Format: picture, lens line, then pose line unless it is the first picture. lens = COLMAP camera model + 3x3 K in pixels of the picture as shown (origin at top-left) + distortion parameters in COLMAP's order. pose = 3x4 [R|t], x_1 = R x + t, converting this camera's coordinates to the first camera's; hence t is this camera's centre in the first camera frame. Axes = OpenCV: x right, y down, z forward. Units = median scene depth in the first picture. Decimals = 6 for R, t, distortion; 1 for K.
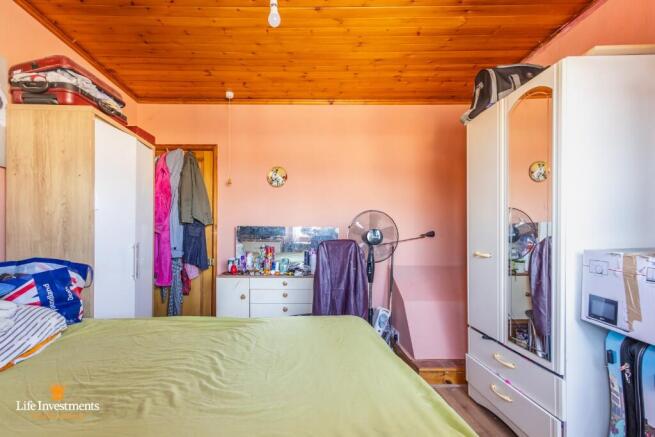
lens RADIAL K [[303.7, 0, 318.6], [0, 303.7, 241.1], [0, 0, 1]] dist [0.010320, 0.000020]
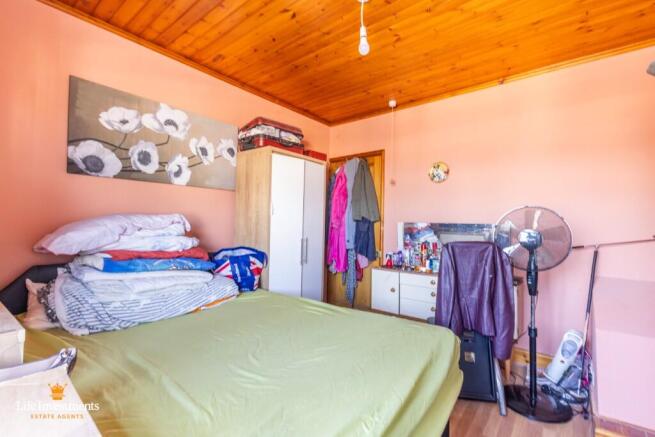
lens RADIAL K [[303.7, 0, 345.1], [0, 303.7, 216.7], [0, 0, 1]] dist [0.010320, 0.000020]
pose [[0.781570, -0.004508, -0.623801, 0.301994], [-0.020047, 0.999276, -0.032338, -0.037167], [0.623495, 0.037780, 0.780914, 0.057263]]
